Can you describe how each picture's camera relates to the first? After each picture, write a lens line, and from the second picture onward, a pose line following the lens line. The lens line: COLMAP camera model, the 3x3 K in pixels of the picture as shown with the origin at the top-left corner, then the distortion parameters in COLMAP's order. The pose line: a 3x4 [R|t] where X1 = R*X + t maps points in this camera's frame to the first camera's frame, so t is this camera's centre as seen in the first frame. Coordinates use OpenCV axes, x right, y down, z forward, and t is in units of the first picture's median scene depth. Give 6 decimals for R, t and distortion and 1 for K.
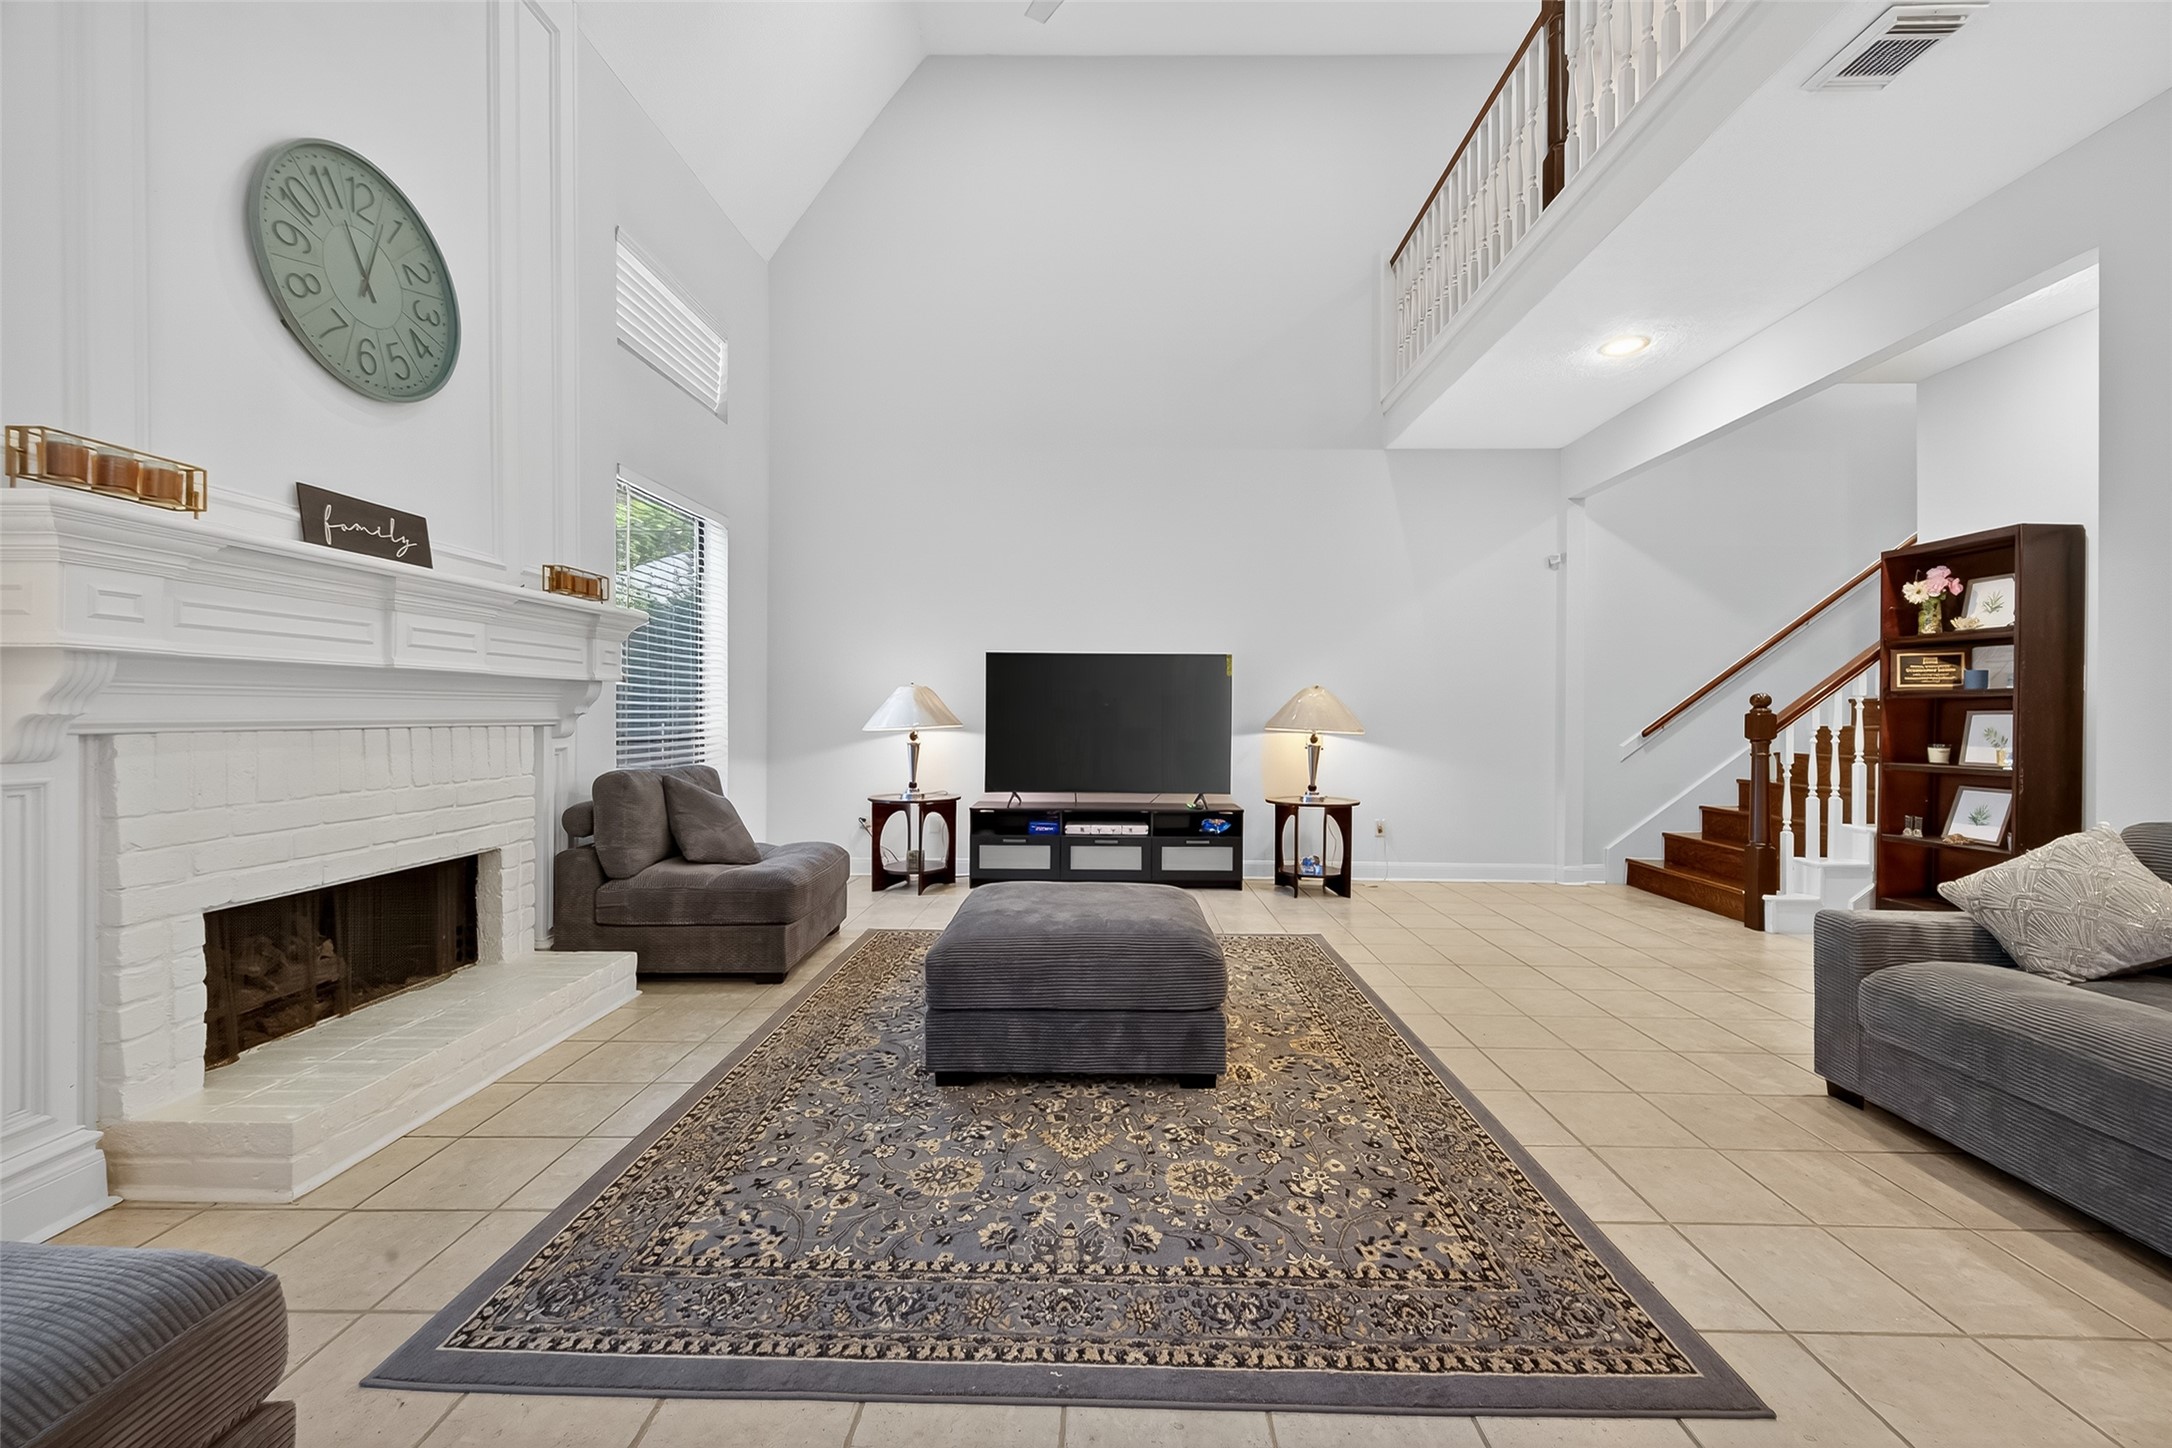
lens RADIAL K [[854.1, 0, 1086.0], [0, 854.1, 712.5], [0, 0, 1]] dist [0.008990, -0.000411]
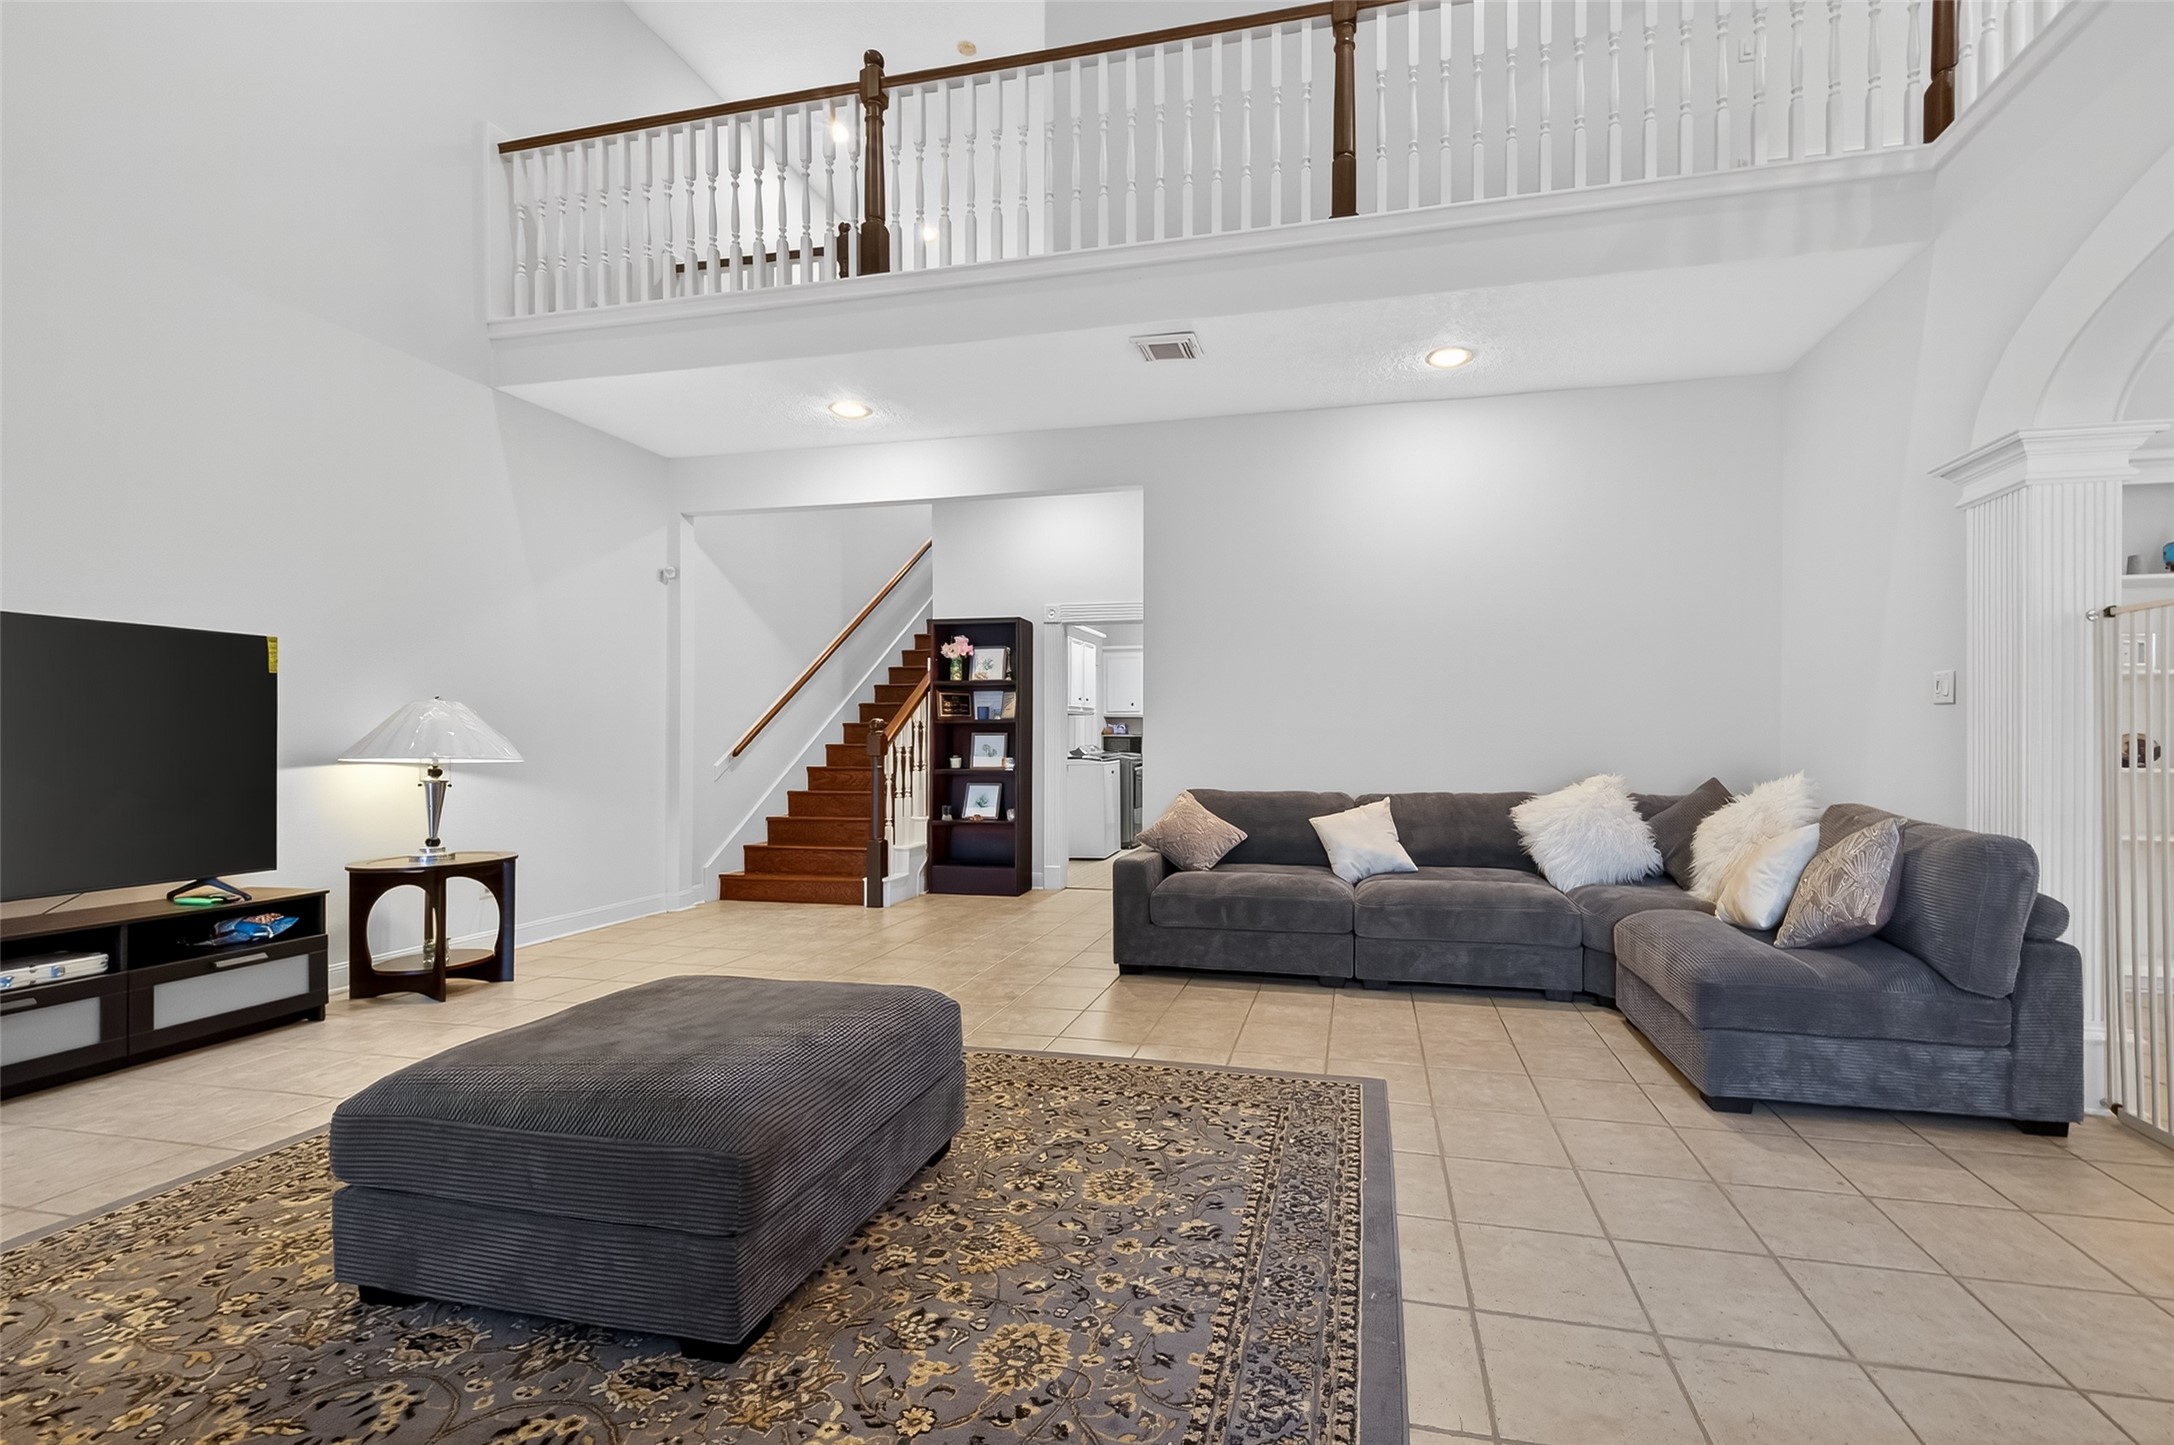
lens RADIAL K [[957.2, 0, 1091.7], [0, 957.2, 738.9], [0, 0, 1]] dist [0.012340, -0.000237]
pose [[0.189428, -0.005325, 0.981880, -0.638005], [-0.002188, 0.999981, 0.005846, -0.001946], [-0.981892, -0.003255, 0.189412, 0.513382]]
